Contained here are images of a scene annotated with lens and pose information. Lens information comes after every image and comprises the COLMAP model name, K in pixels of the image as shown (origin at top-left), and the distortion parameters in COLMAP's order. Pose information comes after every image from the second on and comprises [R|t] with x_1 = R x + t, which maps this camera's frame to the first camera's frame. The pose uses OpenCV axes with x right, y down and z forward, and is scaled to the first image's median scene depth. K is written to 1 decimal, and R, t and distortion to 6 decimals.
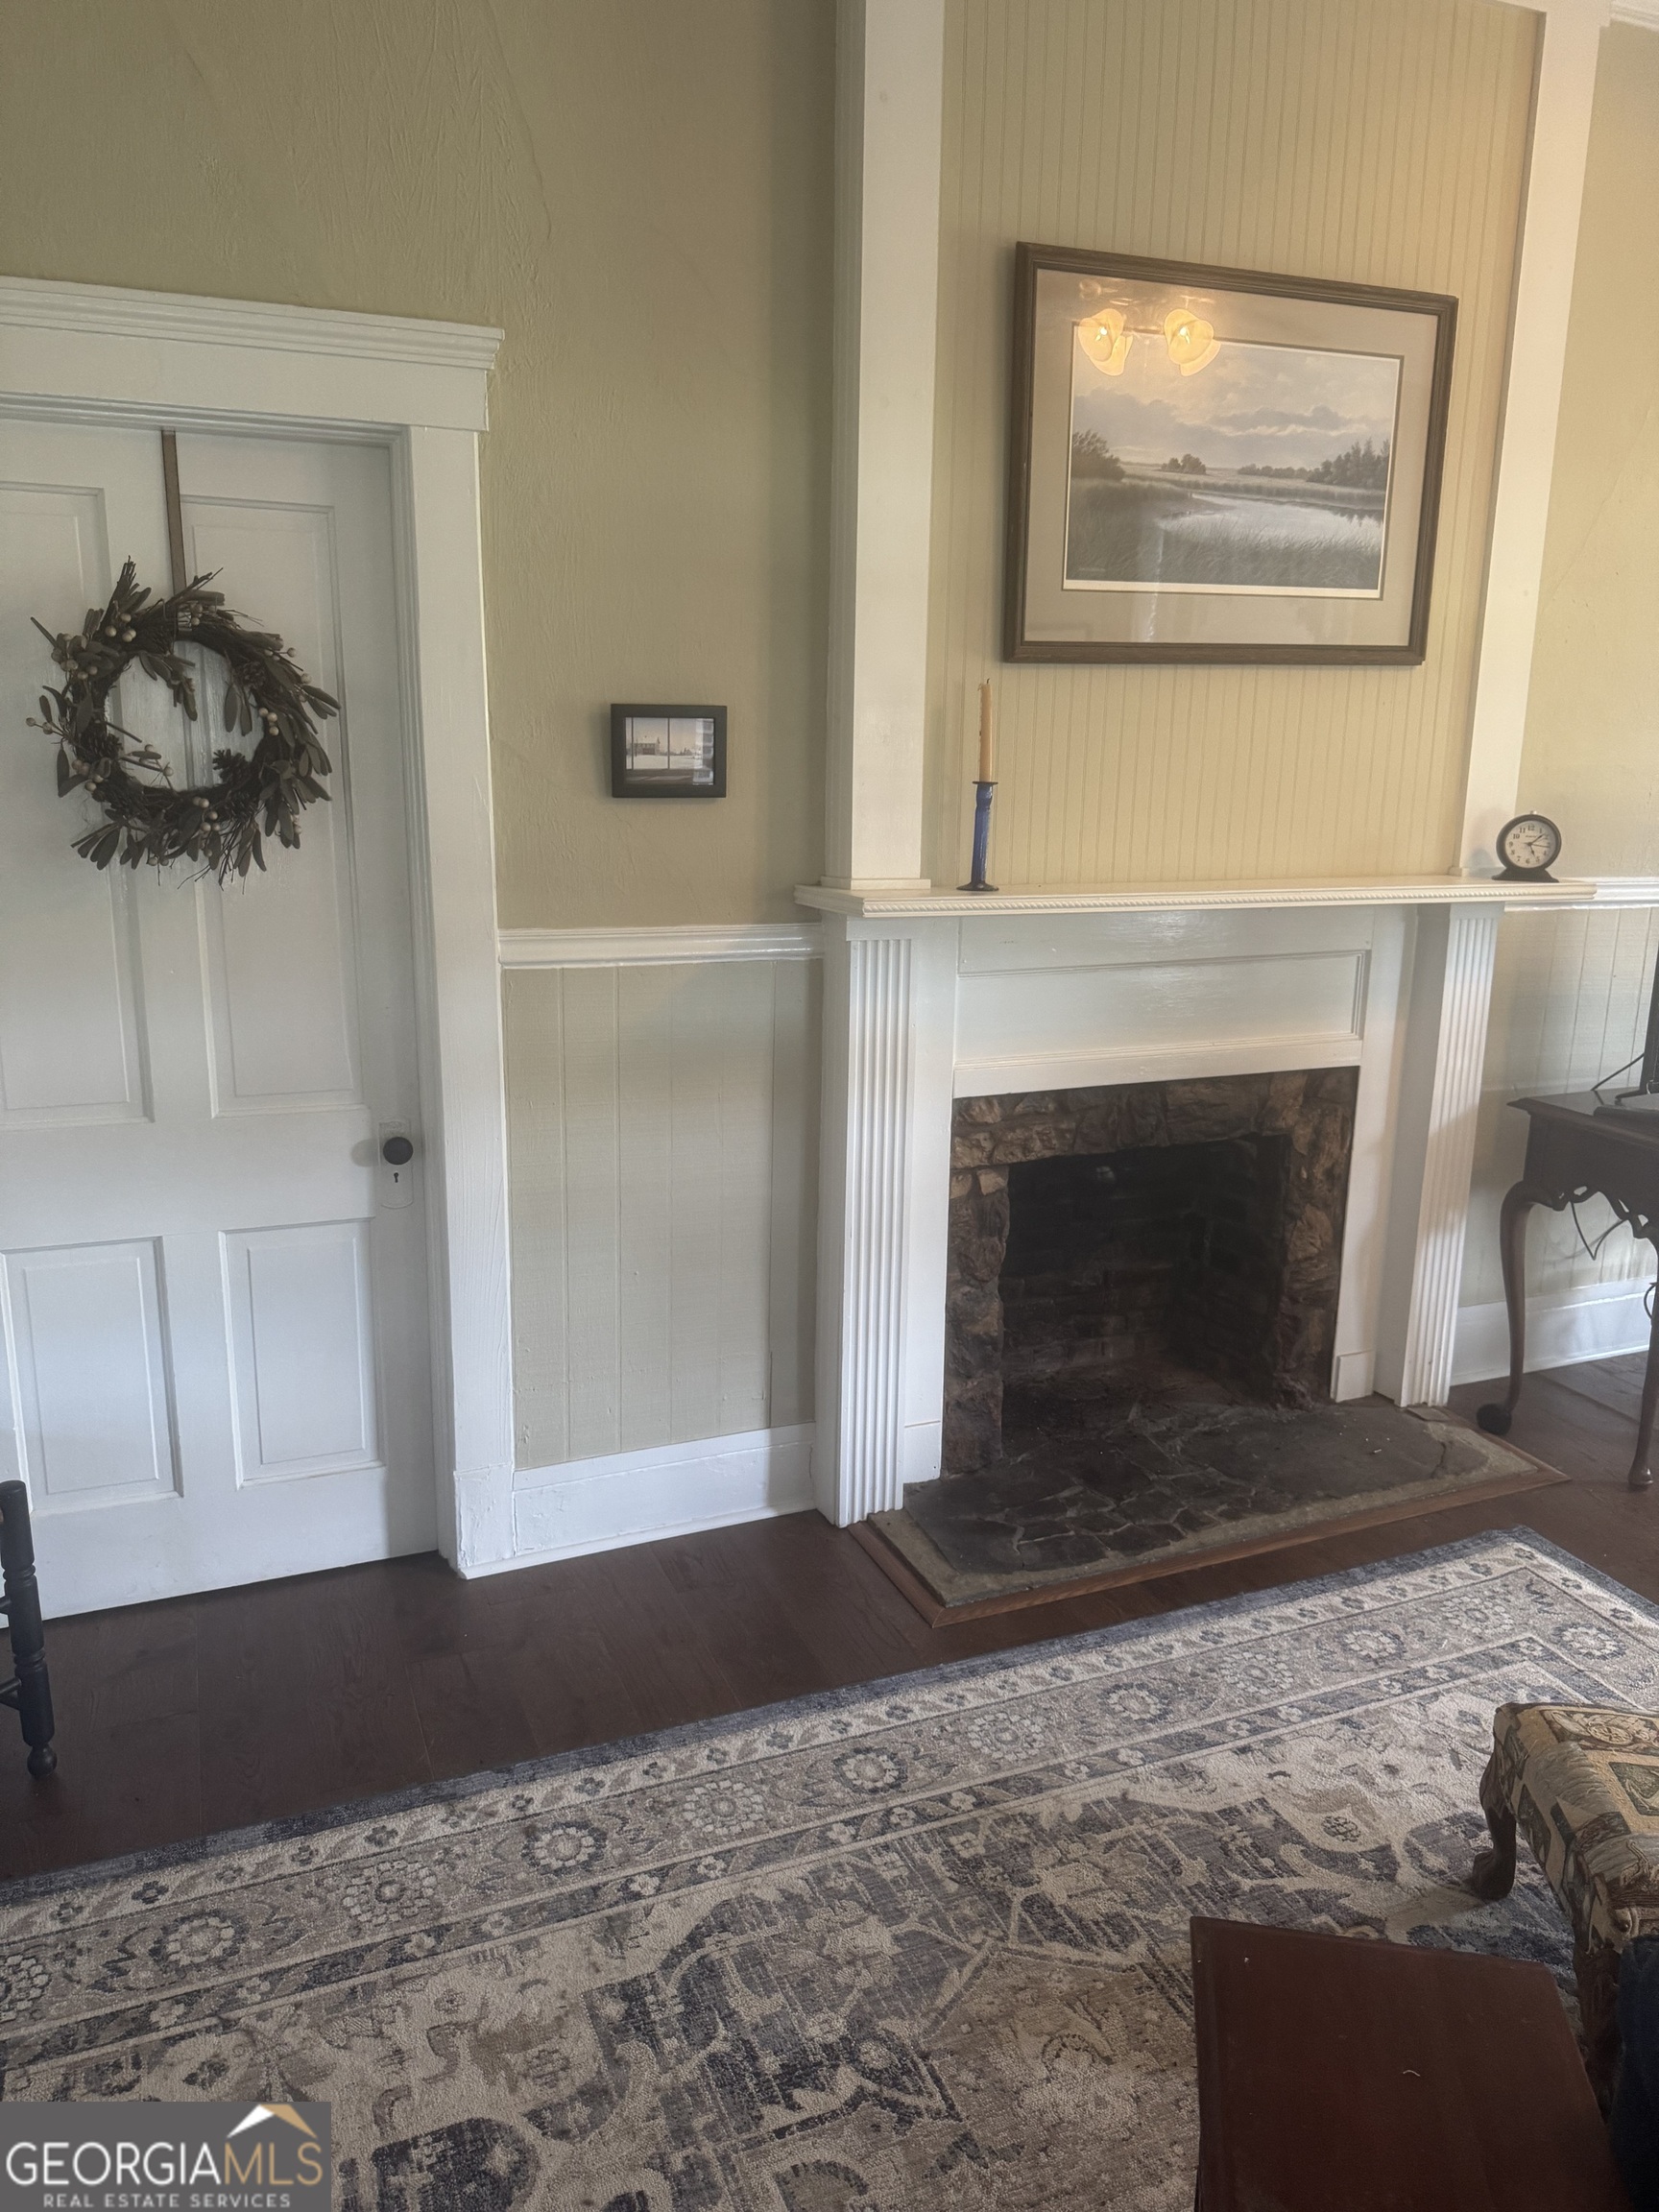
lens RADIAL K [[1566.4, 0, 823.2], [0, 1566.4, 1114.6], [0, 0, 1]] dist [0.066996, -0.076185]
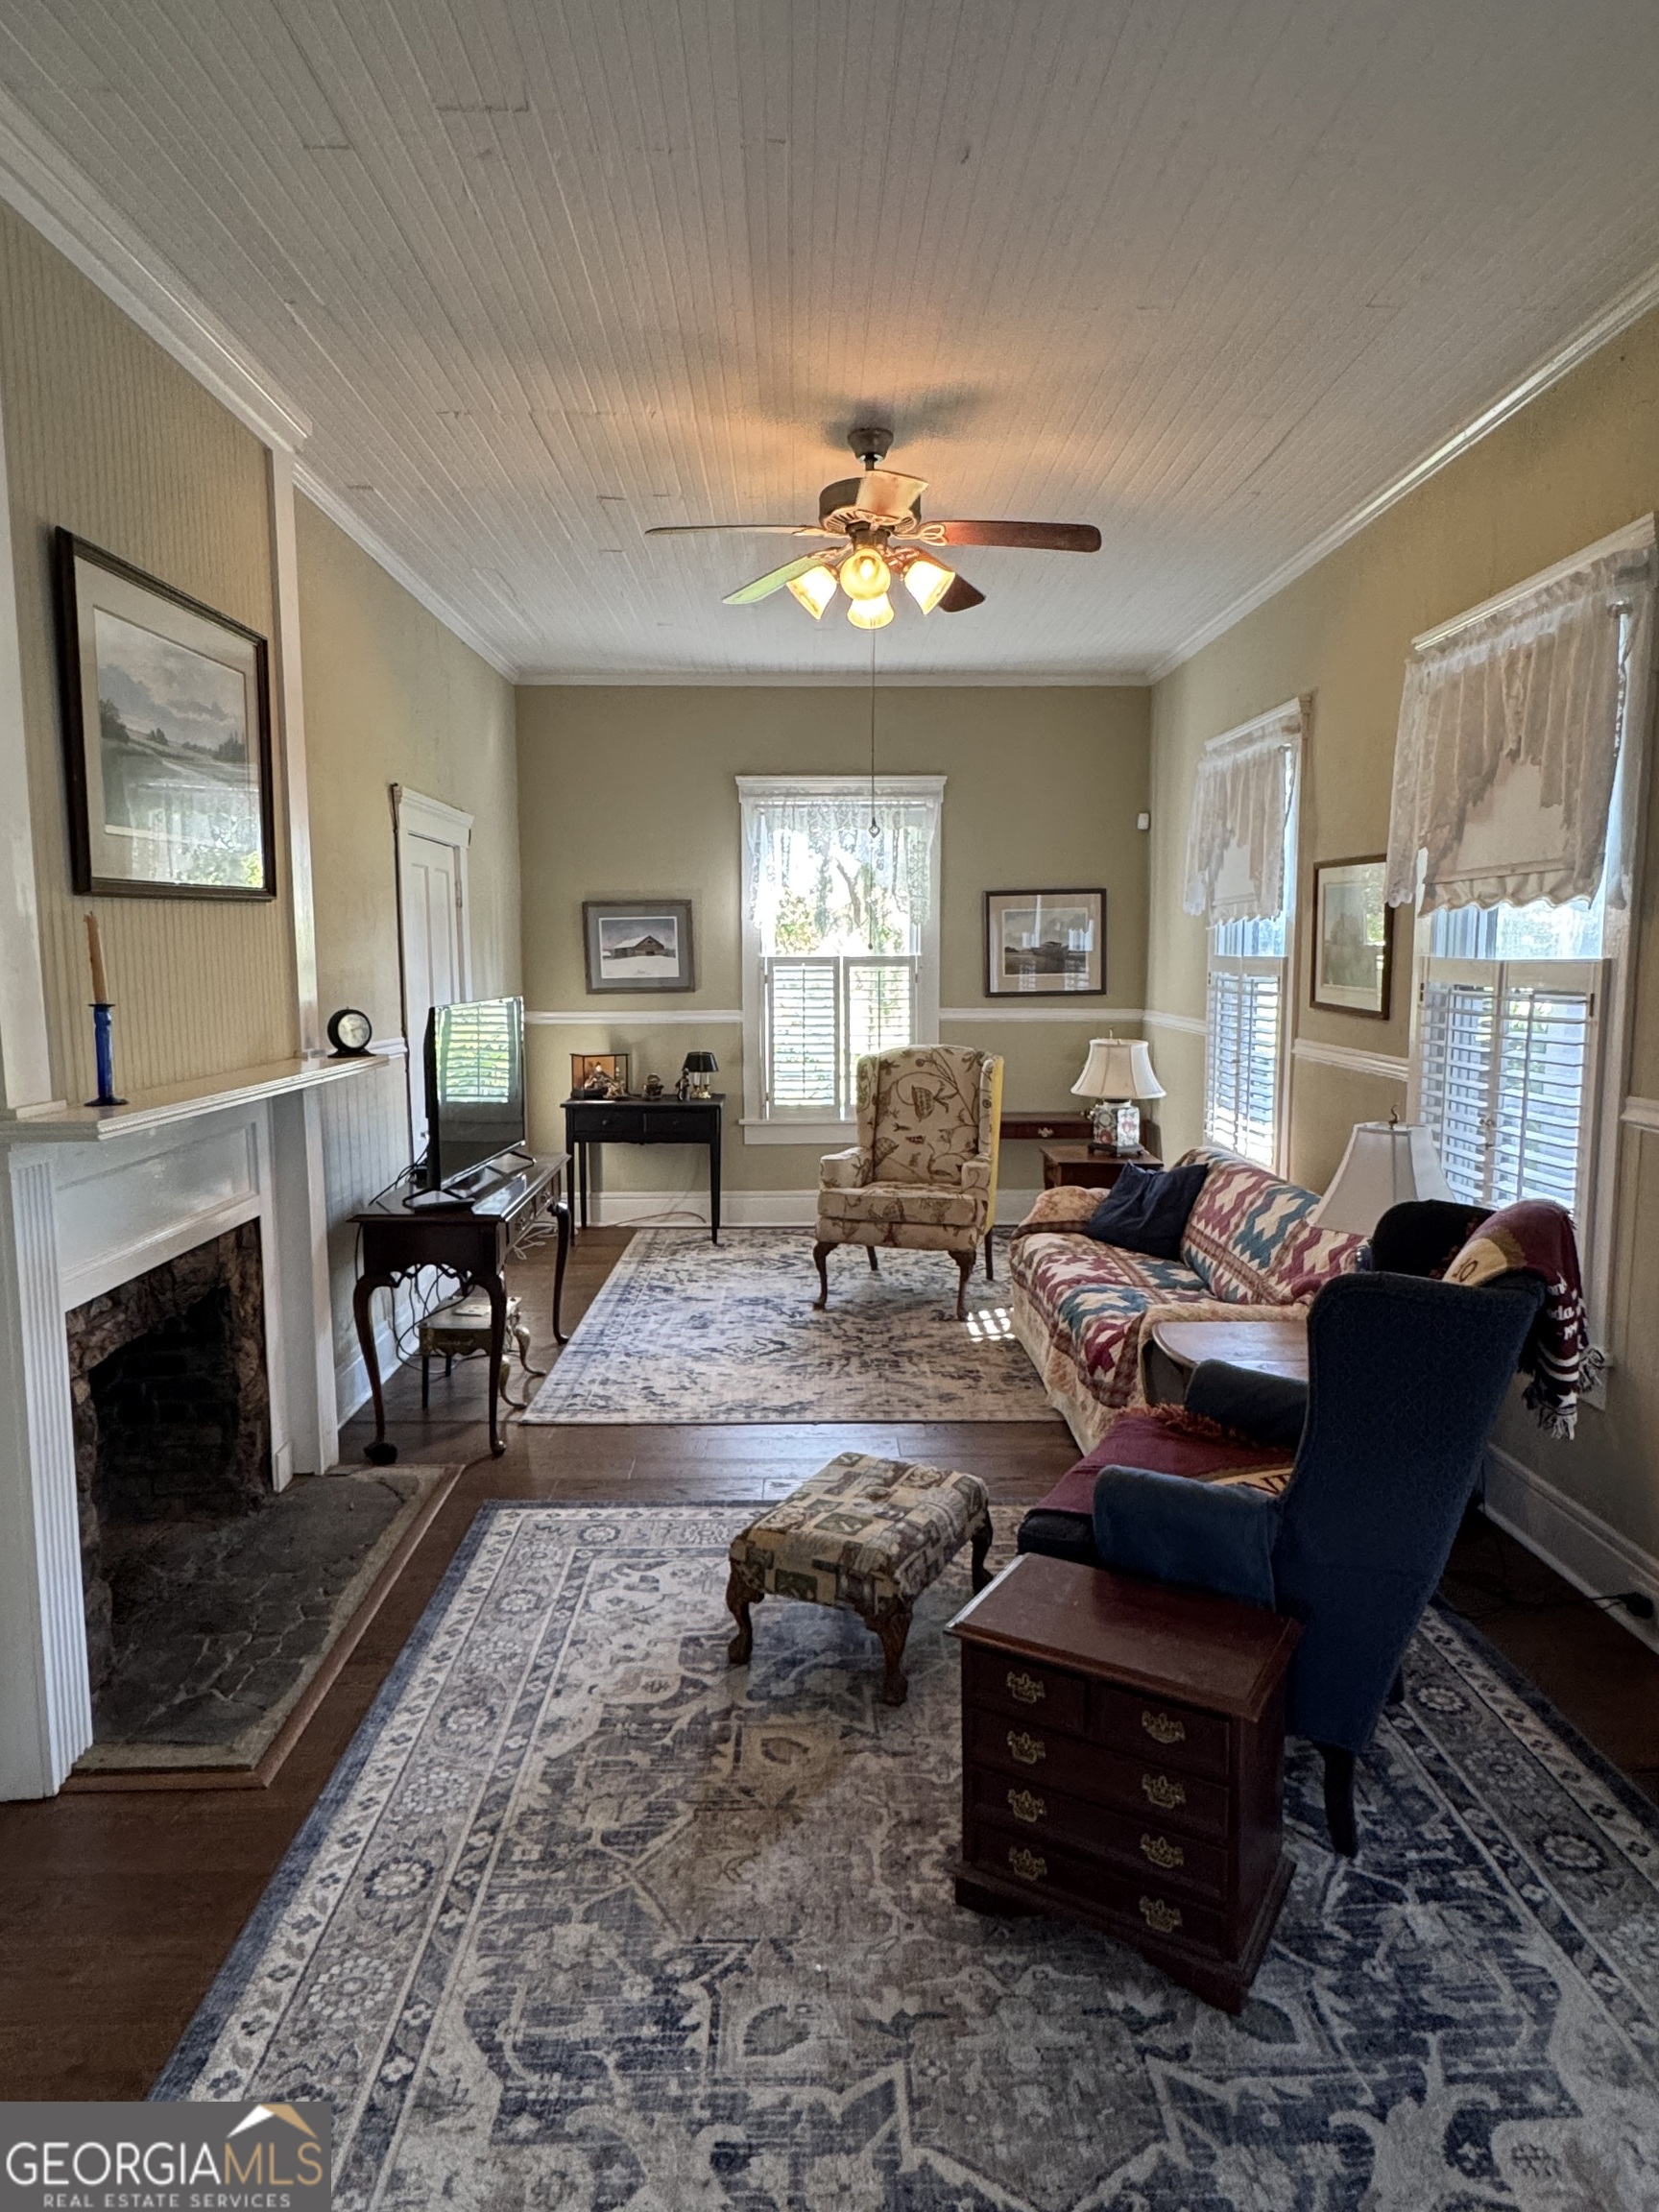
lens RADIAL K [[1321.7, 0, 830.4], [0, 1321.7, 1103.6], [0, 0, 1]] dist [0.005573, 0.003650]
pose [[0.363233, -0.117866, 0.924213, -0.717163], [0.216419, 0.975507, 0.039351, -0.097076], [-0.906214, 0.185723, 0.379845, 0.292943]]
